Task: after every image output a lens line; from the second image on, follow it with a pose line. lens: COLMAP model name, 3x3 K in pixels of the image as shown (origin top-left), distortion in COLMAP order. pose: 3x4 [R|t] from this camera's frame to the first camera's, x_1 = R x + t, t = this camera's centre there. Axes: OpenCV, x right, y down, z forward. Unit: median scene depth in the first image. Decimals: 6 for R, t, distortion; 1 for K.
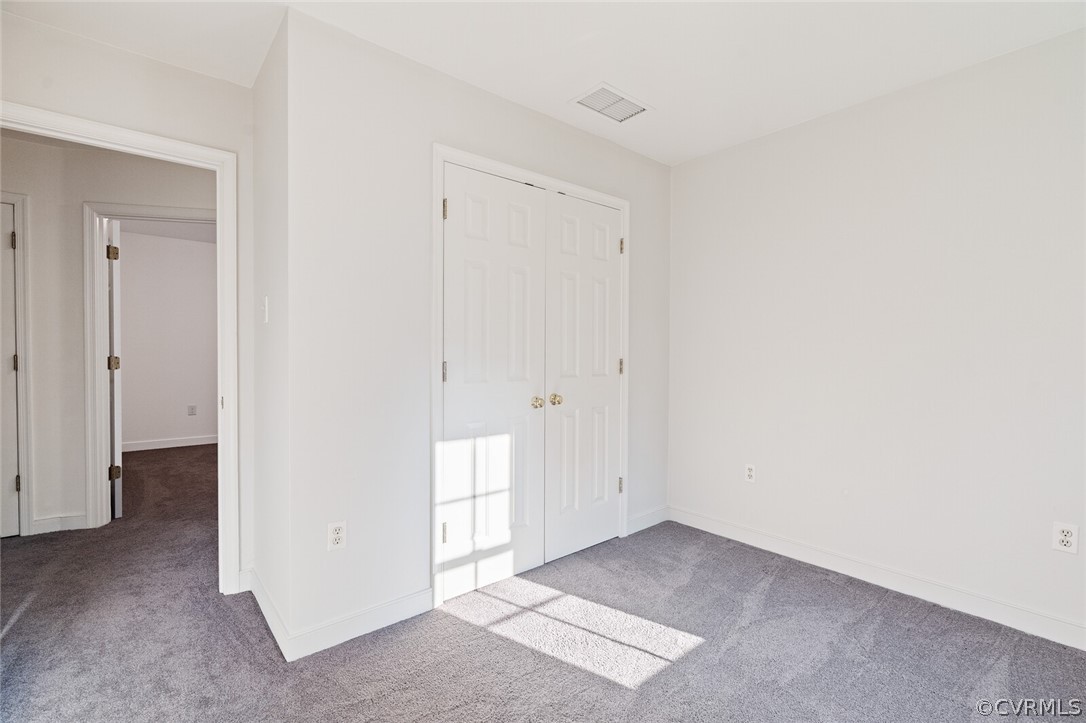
lens RADIAL K [[494.3, 0, 545.4], [0, 494.3, 361.8], [0, 0, 1]] dist [-0.003943, 0.000398]
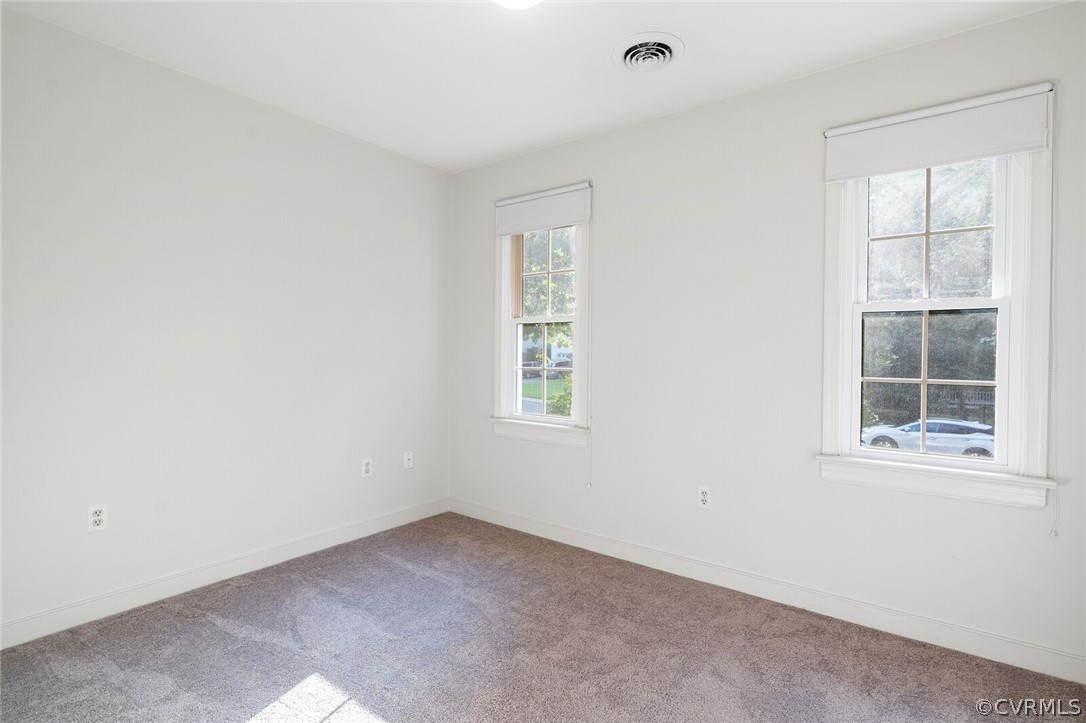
lens RADIAL K [[541.7, 0, 544.8], [0, 541.7, 356.0], [0, 0, 1]] dist [0.002124, 0.000378]
pose [[-0.218139, -0.024829, 0.975602, -0.579776], [0.006798, 0.999613, 0.026960, -0.030813], [-0.975894, 0.012513, -0.217886, 0.647823]]
